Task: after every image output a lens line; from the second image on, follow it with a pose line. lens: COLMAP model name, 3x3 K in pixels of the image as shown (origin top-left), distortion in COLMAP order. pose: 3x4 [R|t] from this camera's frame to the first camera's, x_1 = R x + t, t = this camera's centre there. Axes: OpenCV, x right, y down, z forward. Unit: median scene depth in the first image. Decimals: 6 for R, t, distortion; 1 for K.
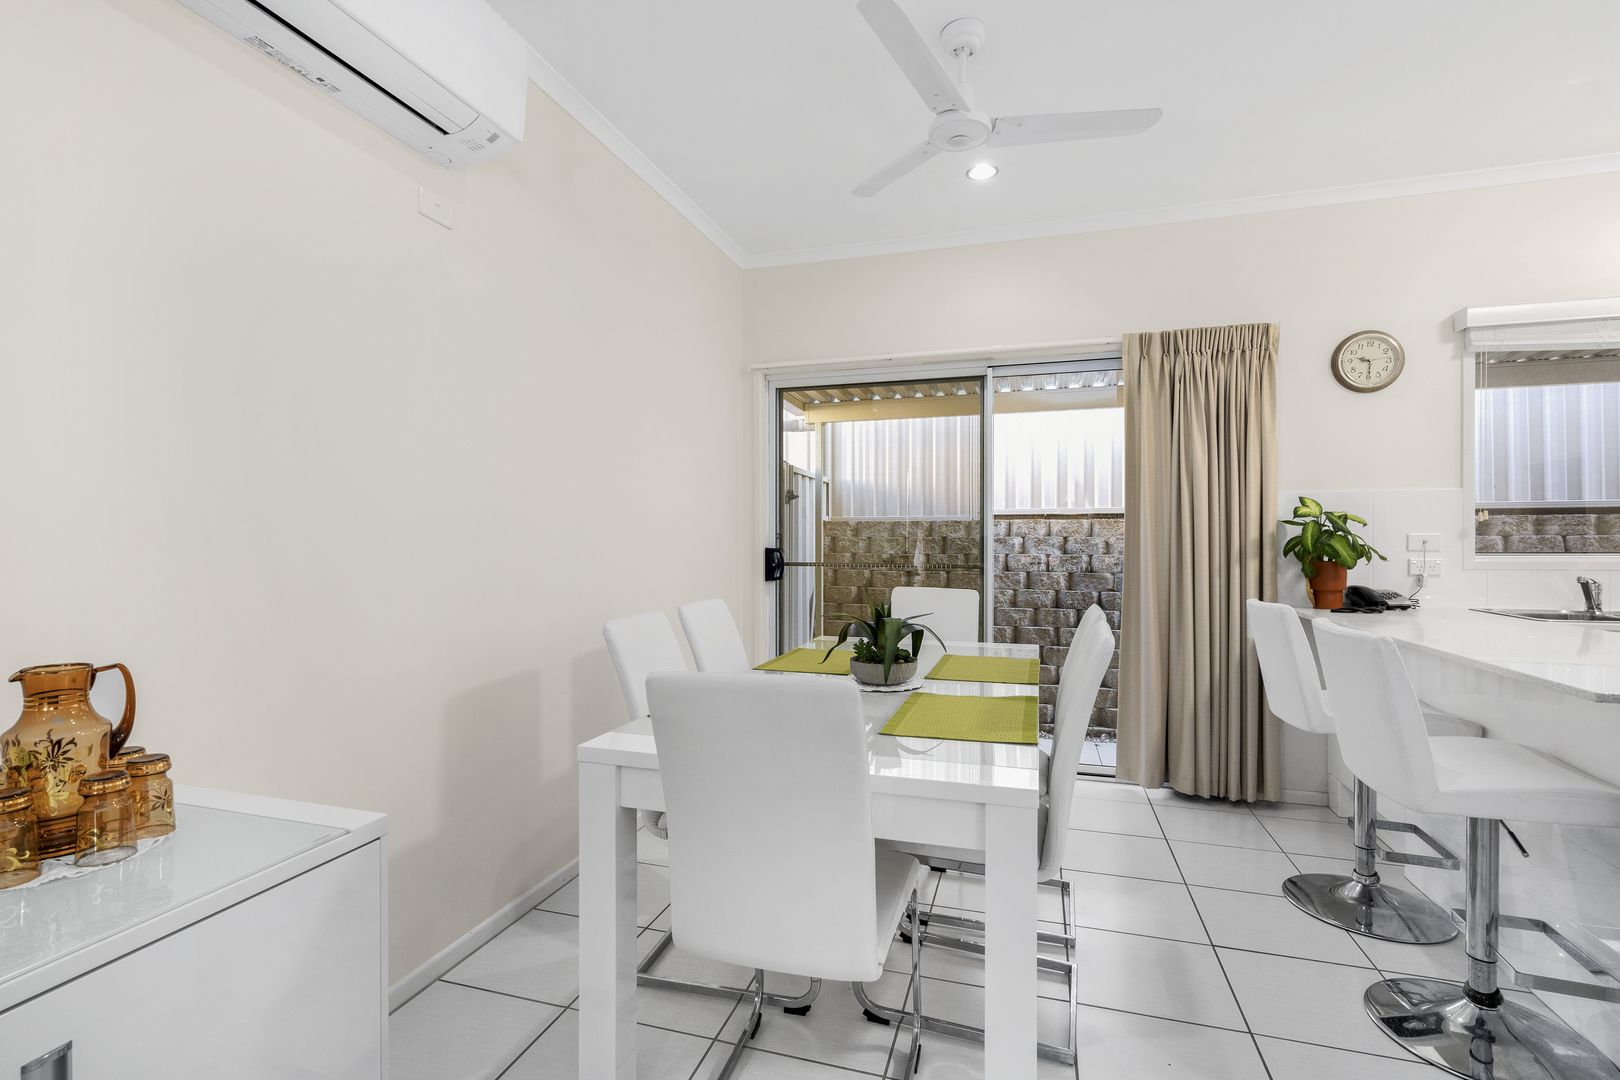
lens RADIAL K [[738.9, 0, 811.3], [0, 738.9, 537.6], [0, 0, 1]] dist [0.003752, 0.000478]
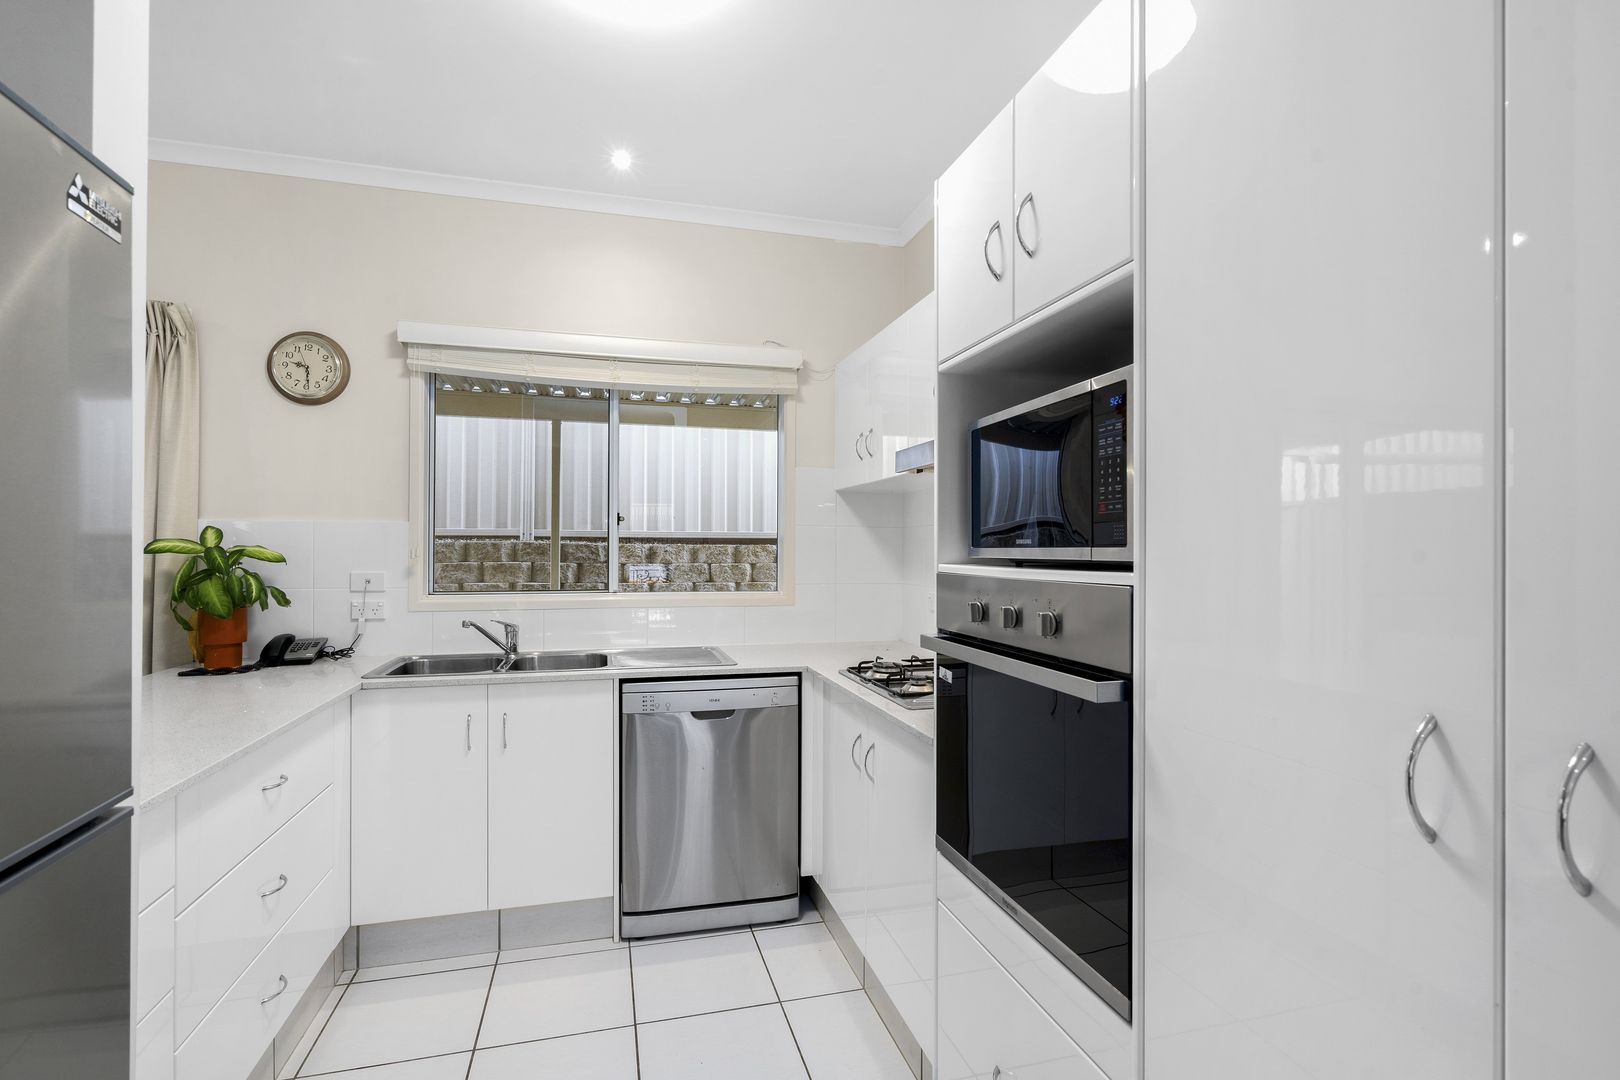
lens RADIAL K [[738.9, 0, 815.1], [0, 738.9, 545.1], [0, 0, 1]] dist [0.003752, 0.000478]
pose [[0.842683, 0.009323, 0.538329, 0.787744], [-0.006824, 0.999955, -0.006636, -0.034447], [-0.538366, 0.001918, 0.842709, -0.021471]]
